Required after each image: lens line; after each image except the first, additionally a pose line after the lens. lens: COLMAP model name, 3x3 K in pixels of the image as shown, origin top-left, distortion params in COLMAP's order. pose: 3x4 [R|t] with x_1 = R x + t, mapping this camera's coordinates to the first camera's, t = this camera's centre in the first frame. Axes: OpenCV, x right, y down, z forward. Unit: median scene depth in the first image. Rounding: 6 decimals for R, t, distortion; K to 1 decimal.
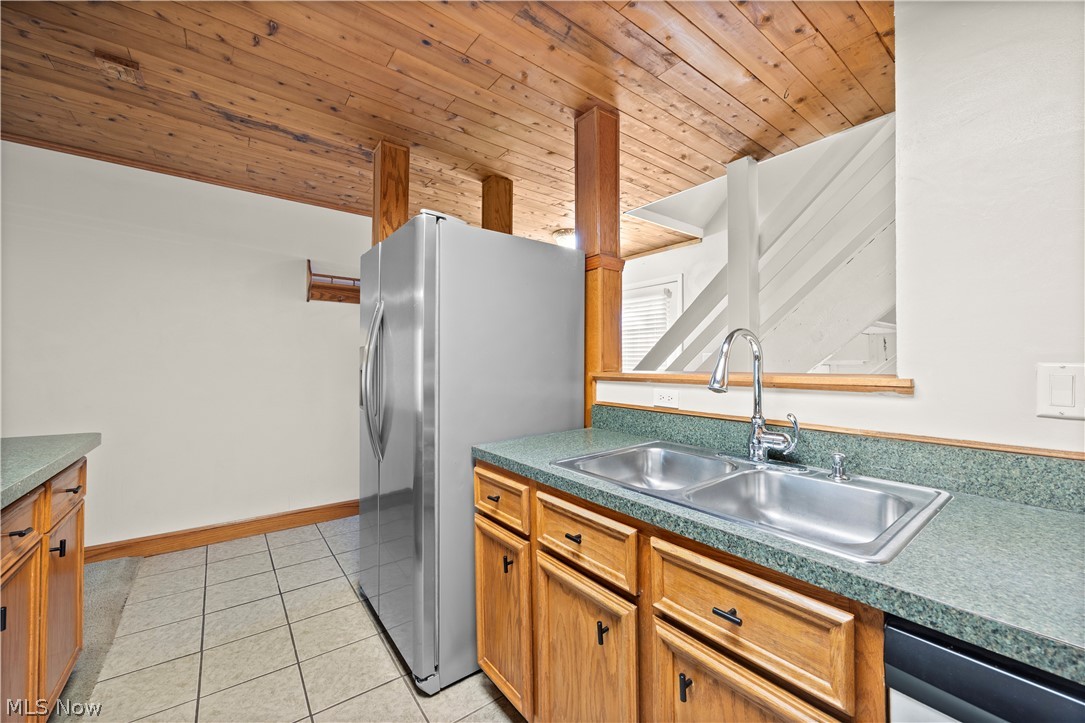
lens RADIAL K [[422.1, 0, 539.8], [0, 422.1, 360.7], [0, 0, 1]] dist [-0.001146, -0.000072]
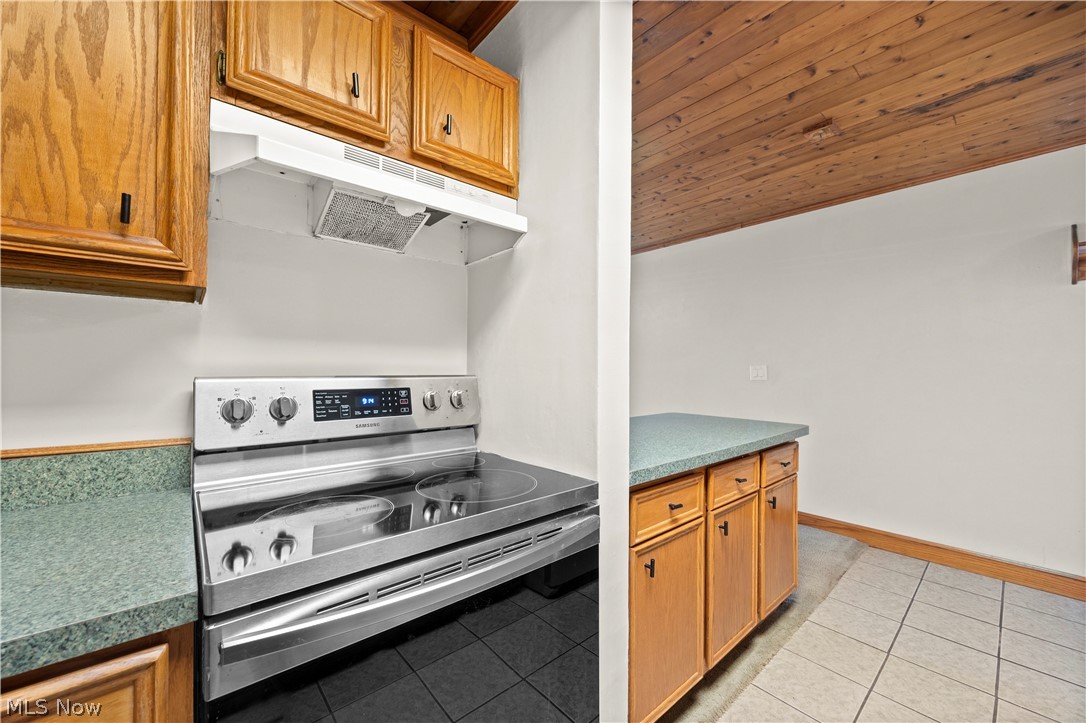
lens RADIAL K [[418.8, 0, 541.0], [0, 418.8, 368.2], [0, 0, 1]] dist [-0.000040, 0.000070]
pose [[0.066052, -0.008811, -0.997777, 0.135612], [0.007259, 0.999939, -0.008350, 0.001271], [0.997790, -0.006691, 0.066112, 0.084001]]
